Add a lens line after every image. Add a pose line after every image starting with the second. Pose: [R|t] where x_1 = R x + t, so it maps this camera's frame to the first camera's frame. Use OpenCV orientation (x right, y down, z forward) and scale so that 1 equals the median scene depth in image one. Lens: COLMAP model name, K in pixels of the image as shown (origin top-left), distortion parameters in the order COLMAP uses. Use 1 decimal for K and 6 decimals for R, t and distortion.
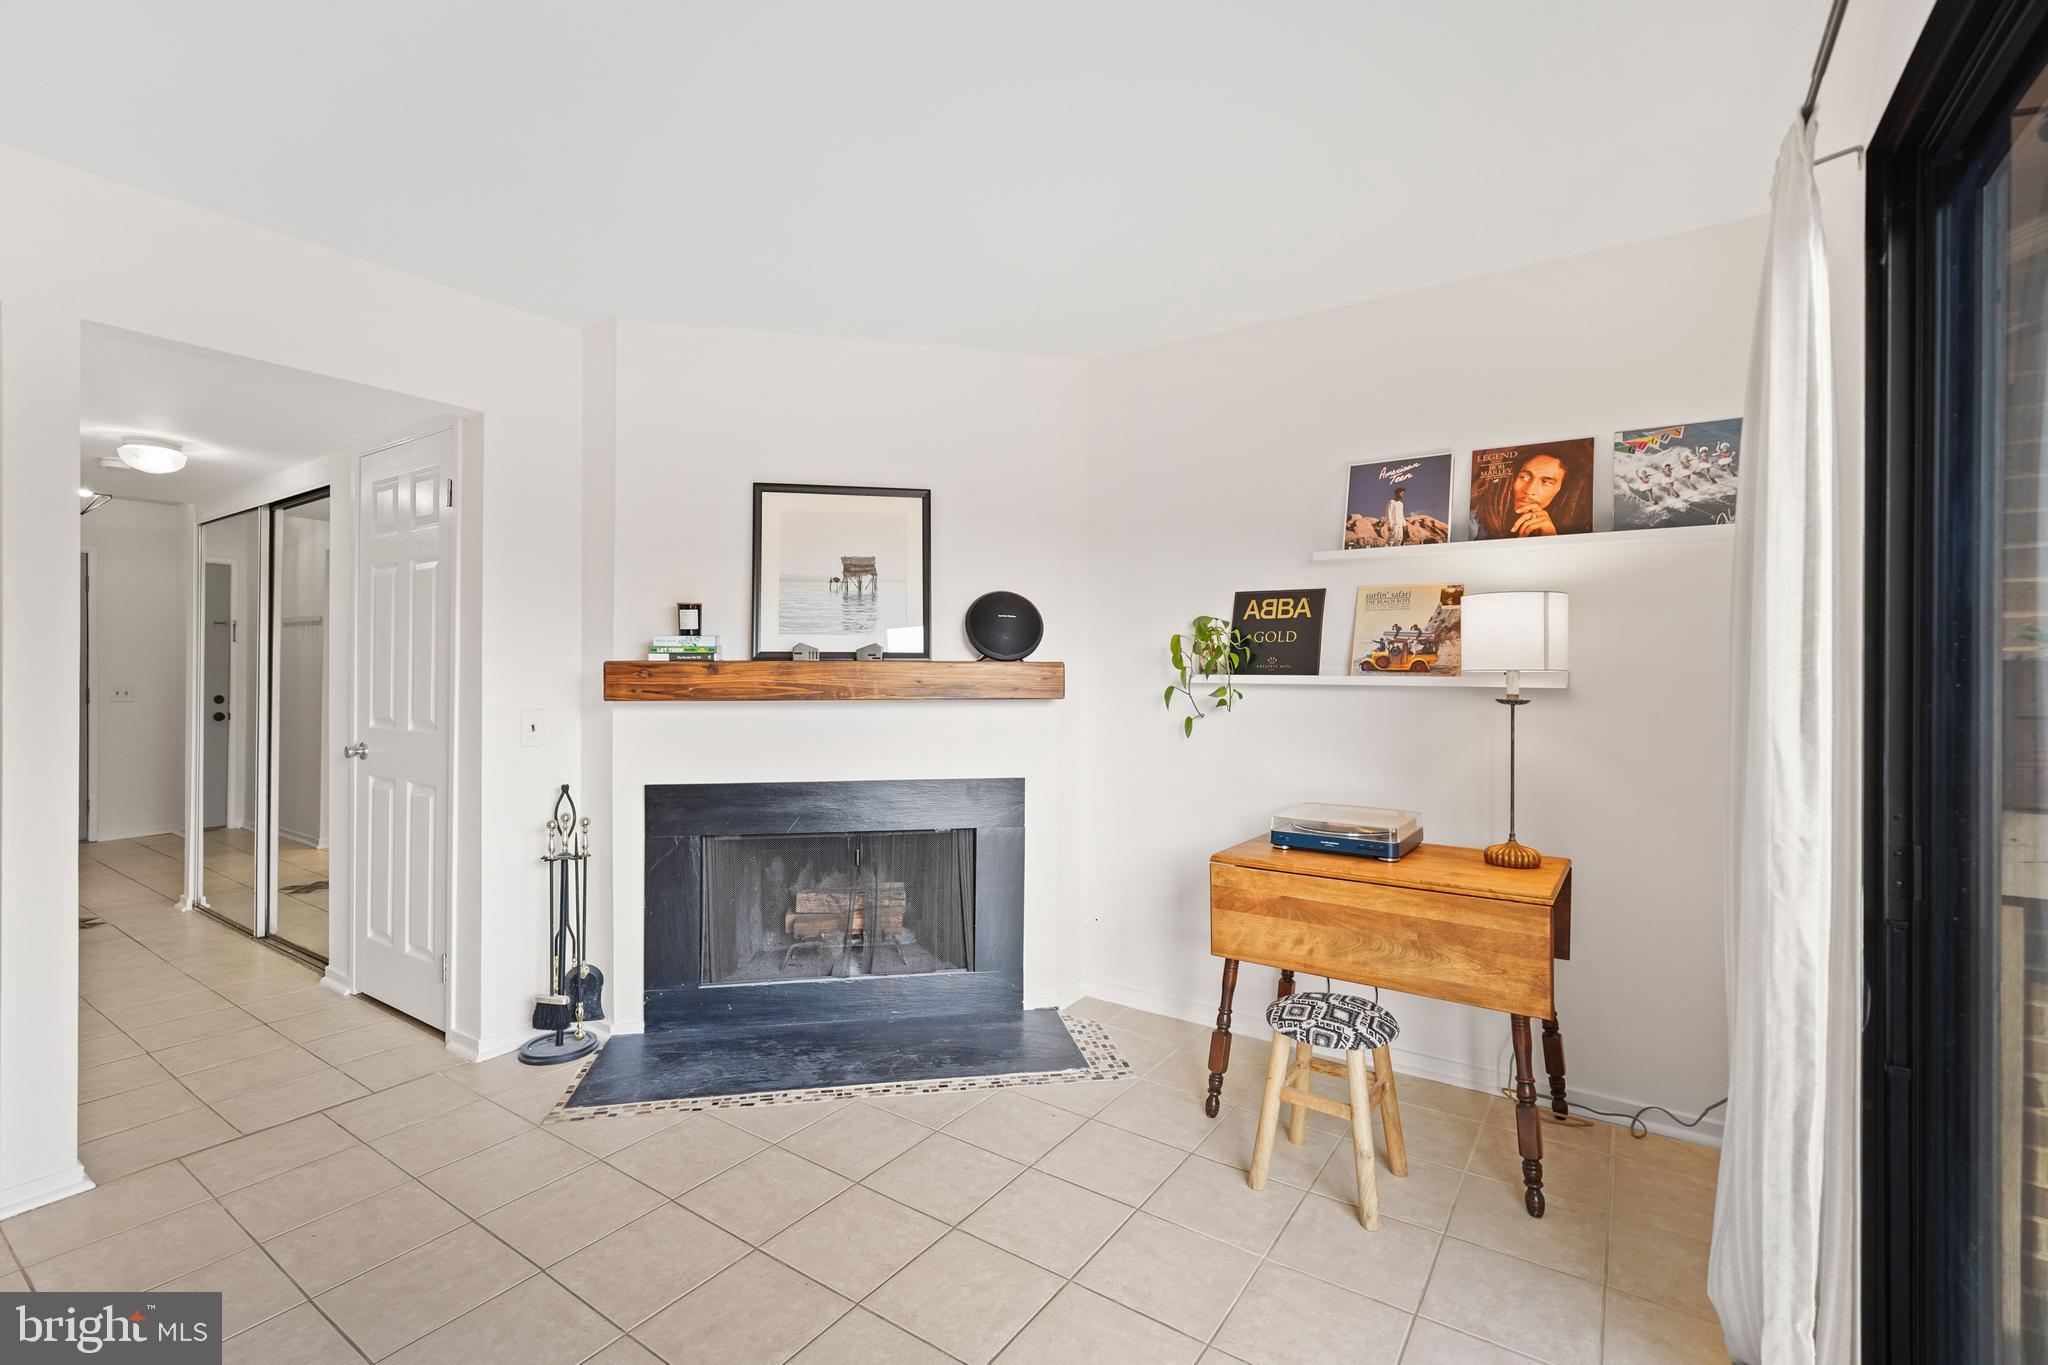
lens RADIAL K [[907.3, 0, 1003.4], [0, 907.3, 679.4], [0, 0, 1]] dist [-0.003606, 0.001879]
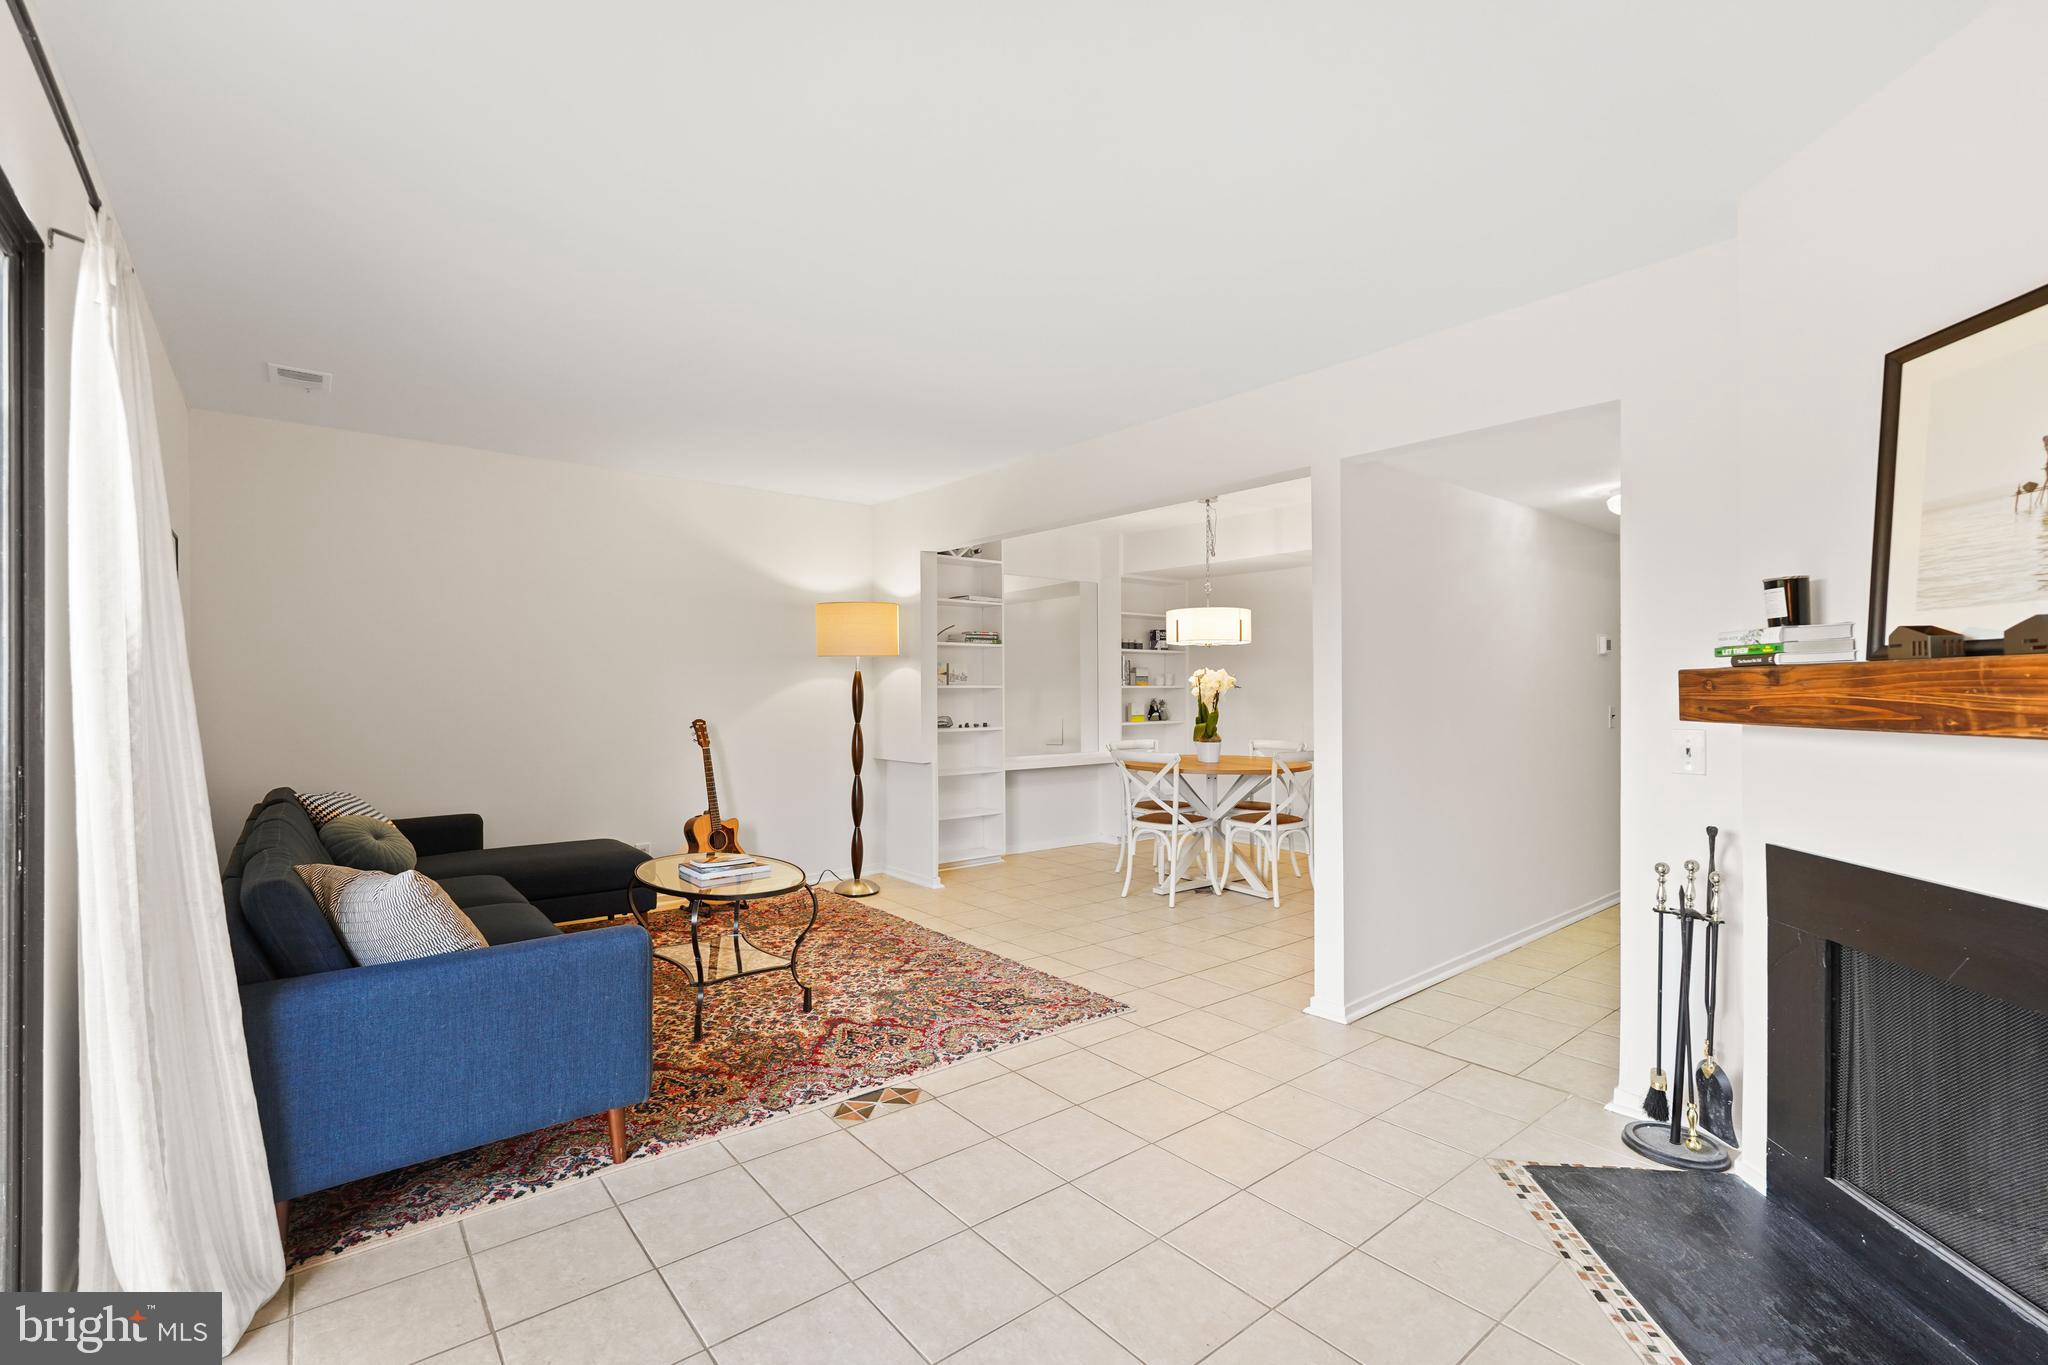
lens RADIAL K [[907.3, 0, 1026.7], [0, 907.3, 669.9], [0, 0, 1]] dist [-0.003606, 0.001879]
pose [[-0.287904, -0.022221, -0.957401, 0.461259], [0.004044, 0.999694, -0.024419, -0.003038], [0.957651, -0.010902, -0.287726, 0.676249]]
